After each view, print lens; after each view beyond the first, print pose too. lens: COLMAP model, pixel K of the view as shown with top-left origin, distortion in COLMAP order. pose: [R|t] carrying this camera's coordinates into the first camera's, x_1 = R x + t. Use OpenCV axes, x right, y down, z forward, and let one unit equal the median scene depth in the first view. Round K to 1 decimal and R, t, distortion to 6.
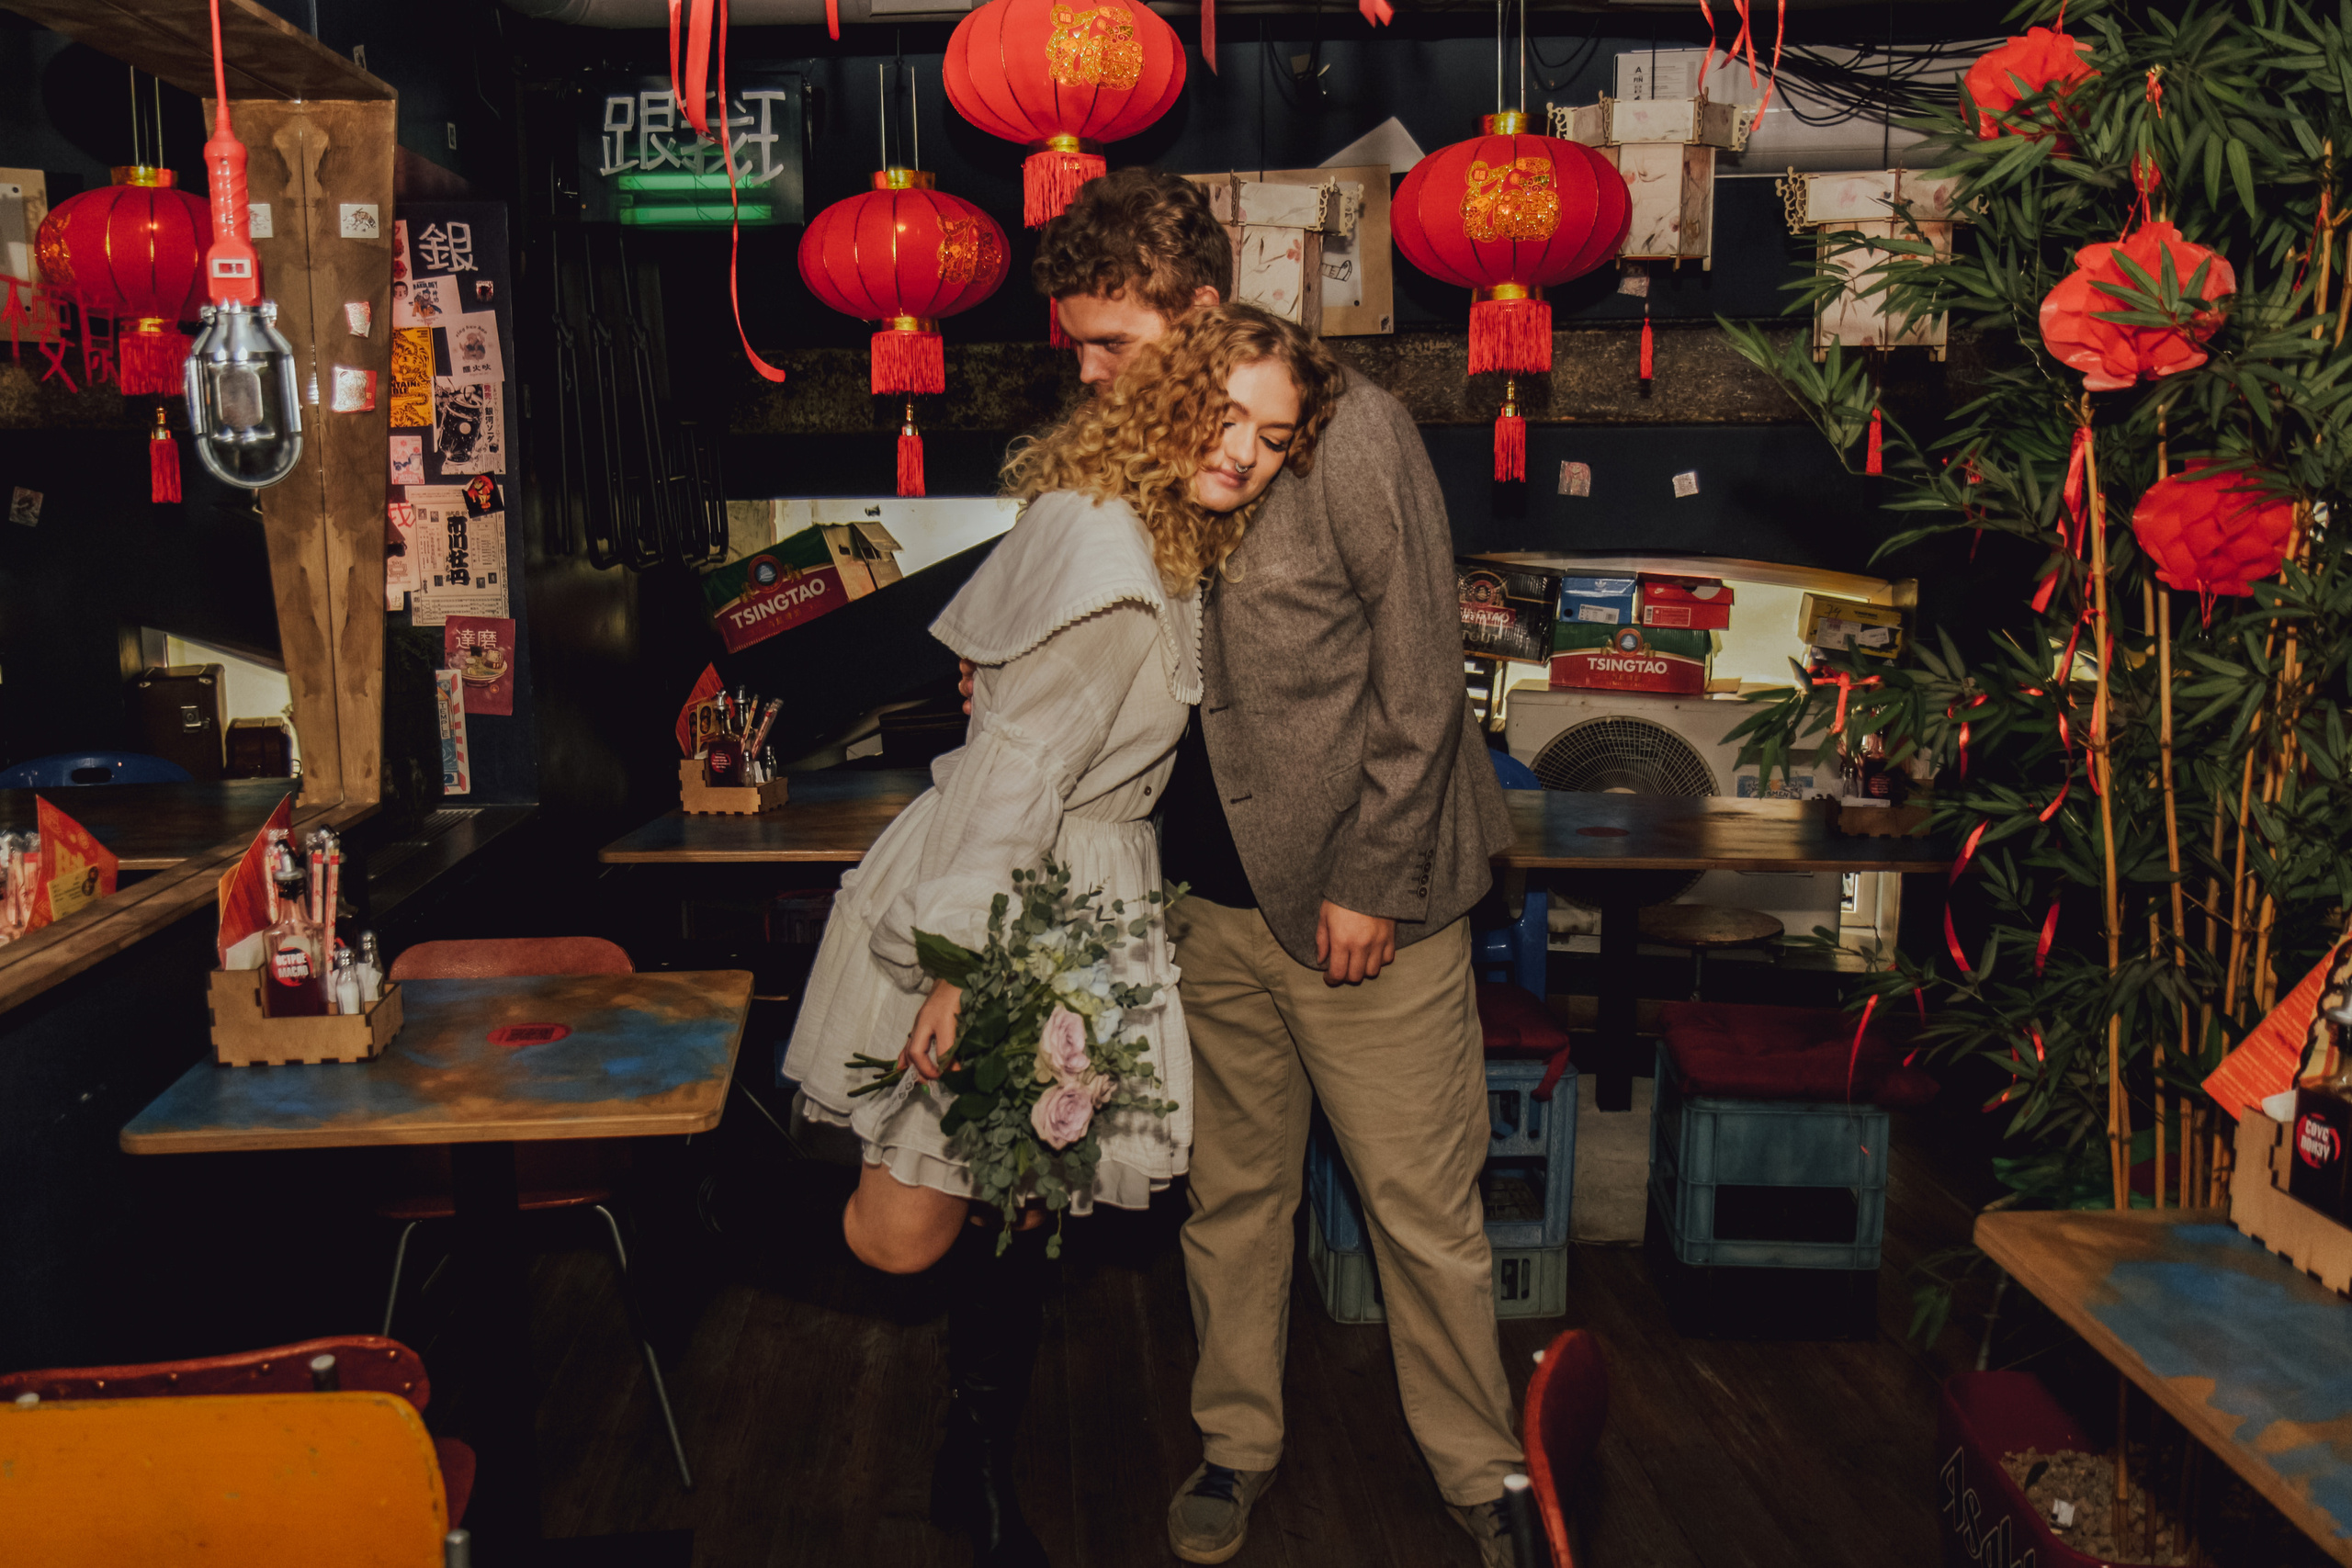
lens RADIAL K [[1185.3, 0, 1176.0], [0, 1185.3, 784.0], [0, 0, 1]] dist [-0.046227, 0.018659]
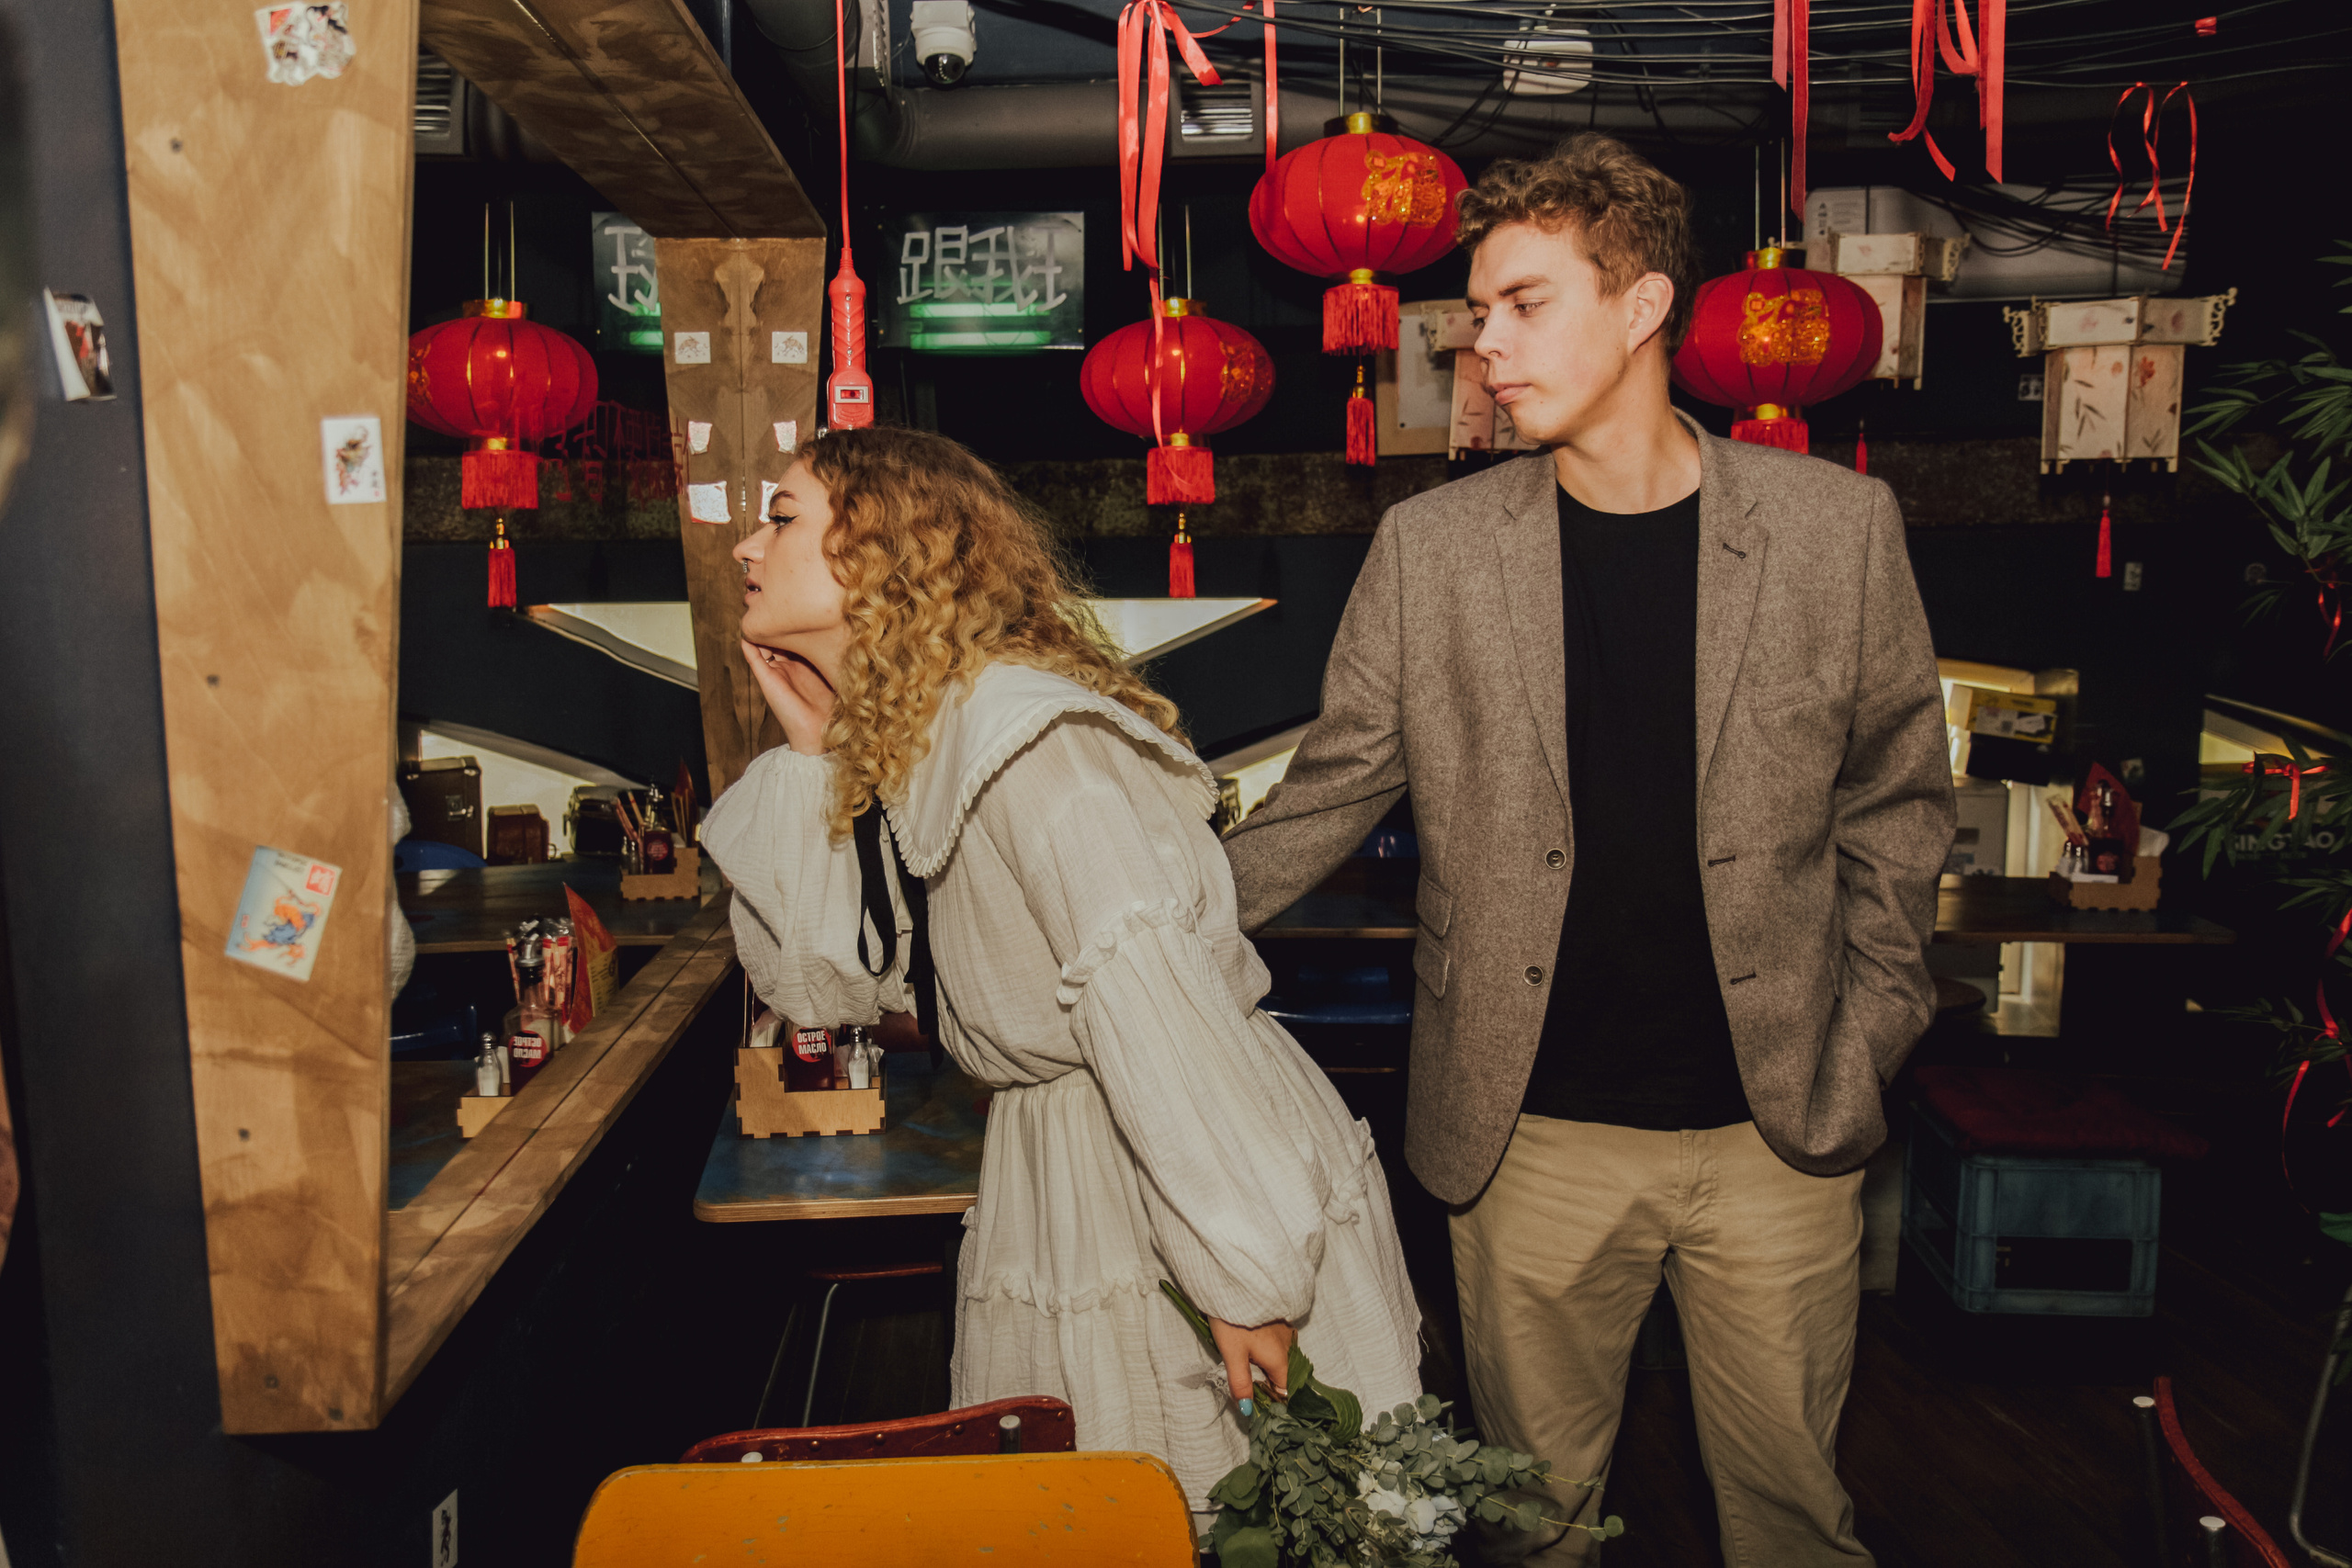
lens RADIAL K [[1107.0, 0, 1187.5], [0, 1107.0, 832.0], [0, 0, 1]] dist [-0.042785, 0.015950]
pose [[0.999974, -0.004361, -0.005796, -0.253911], [0.004212, 0.999667, -0.025455, -0.005536], [0.005905, 0.025429, 0.999659, -0.005019]]
